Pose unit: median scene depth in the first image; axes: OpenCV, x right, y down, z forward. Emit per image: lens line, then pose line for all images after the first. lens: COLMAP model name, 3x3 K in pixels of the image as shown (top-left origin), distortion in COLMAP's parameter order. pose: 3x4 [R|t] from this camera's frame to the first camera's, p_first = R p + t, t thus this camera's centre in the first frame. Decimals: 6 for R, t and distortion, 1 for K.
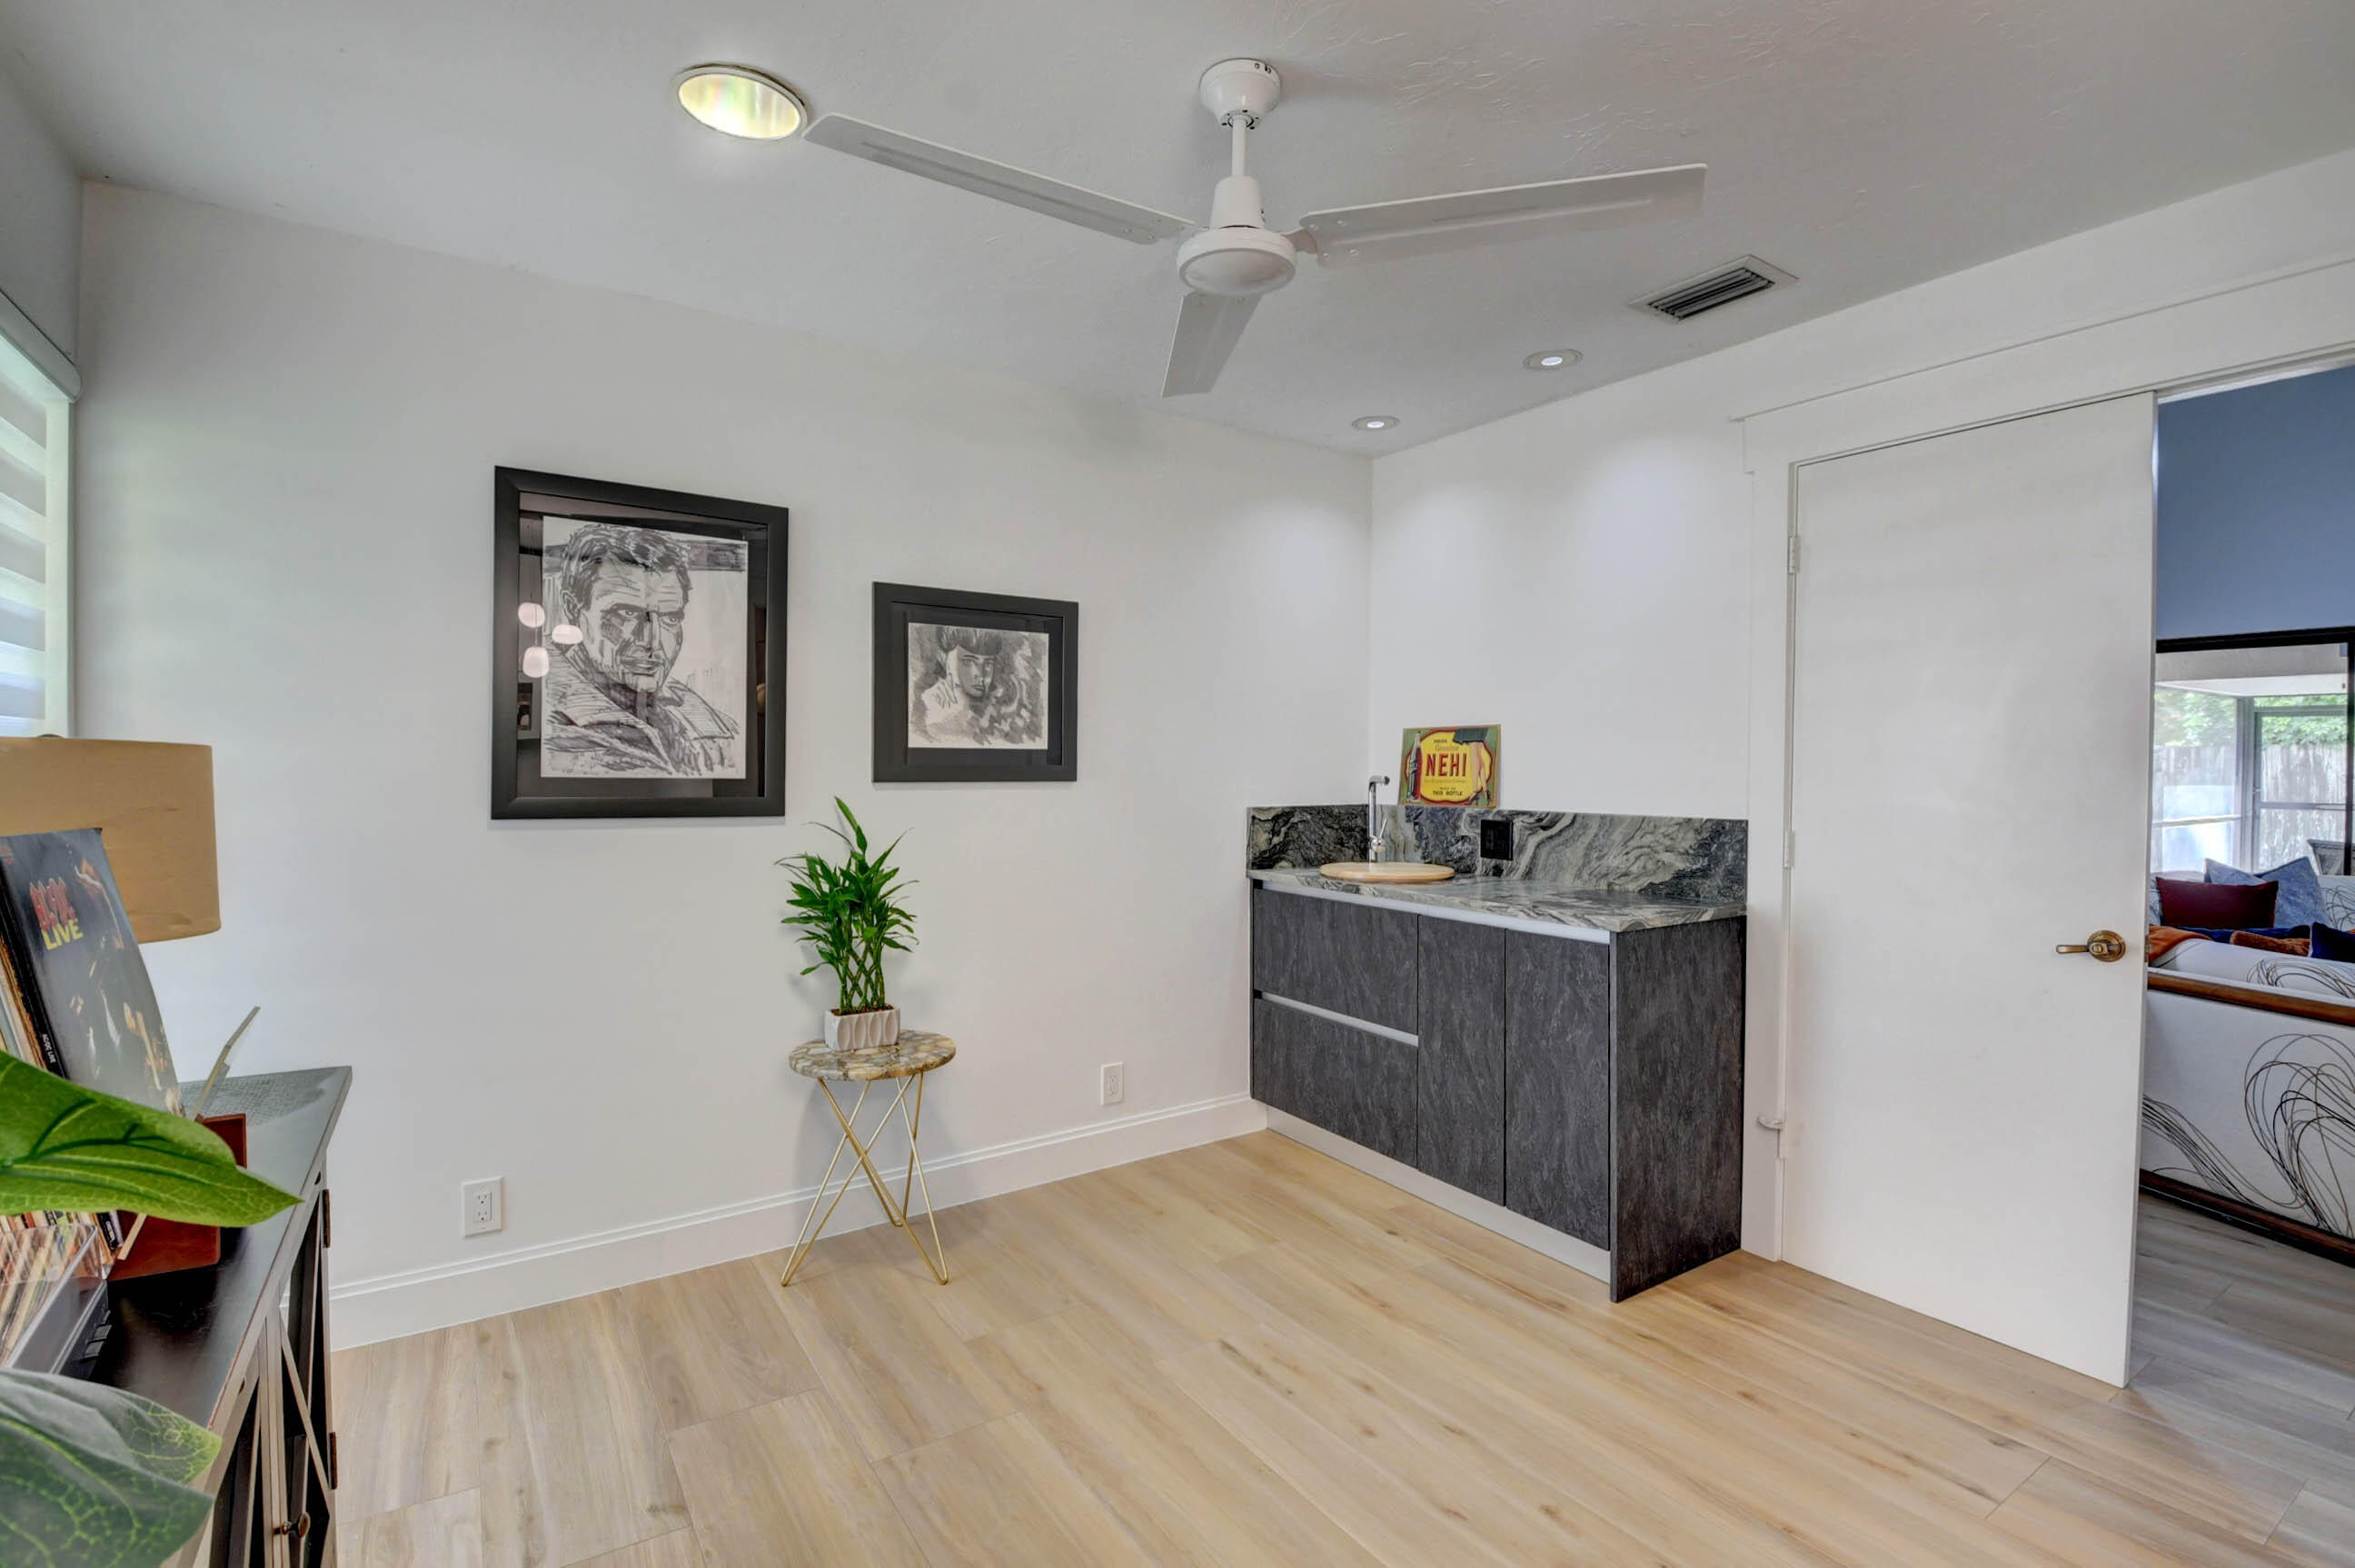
lens RADIAL K [[1038.0, 0, 1166.8], [0, 1038.0, 784.6], [0, 0, 1]] dist [0.017885, -0.027116]
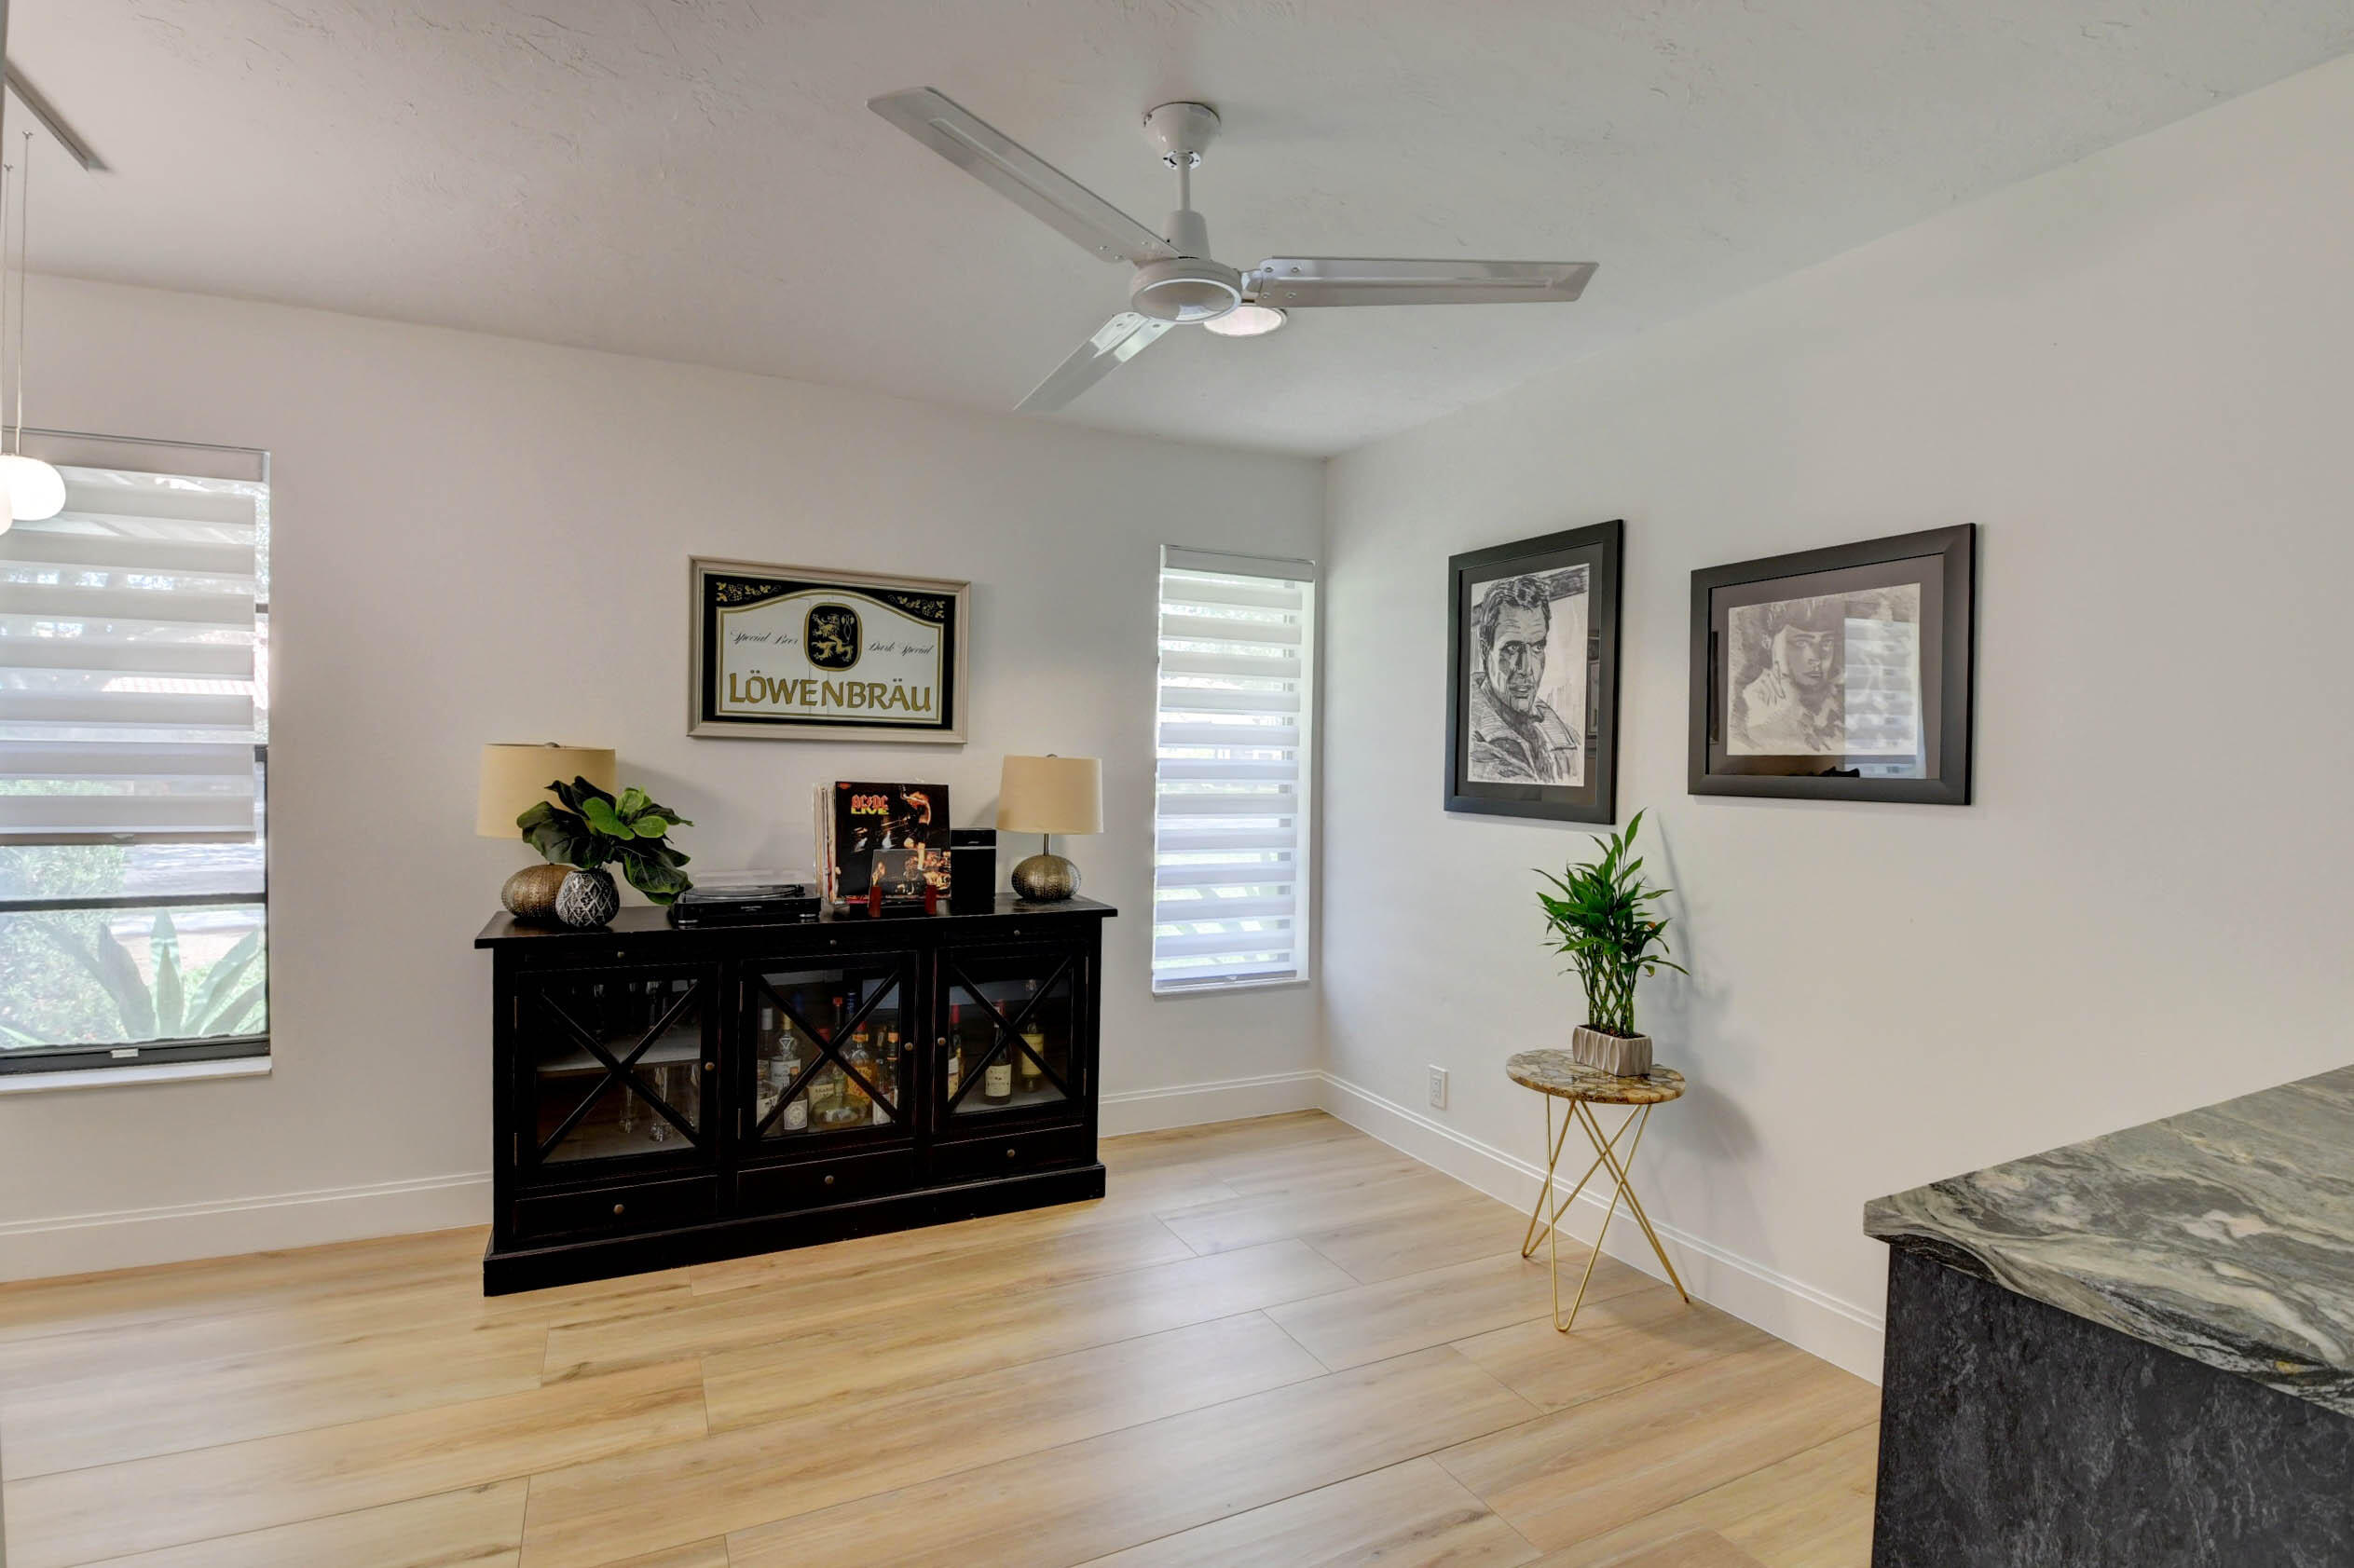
lens RADIAL K [[1037.4, 0, 1166.3], [0, 1037.4, 784.6], [0, 0, 1]] dist [0.017885, -0.027116]
pose [[-0.084518, 0.014091, -0.996322, 0.704926], [-0.034638, 0.999254, 0.017070, -0.011540], [0.995820, 0.035953, -0.083967, 0.682177]]
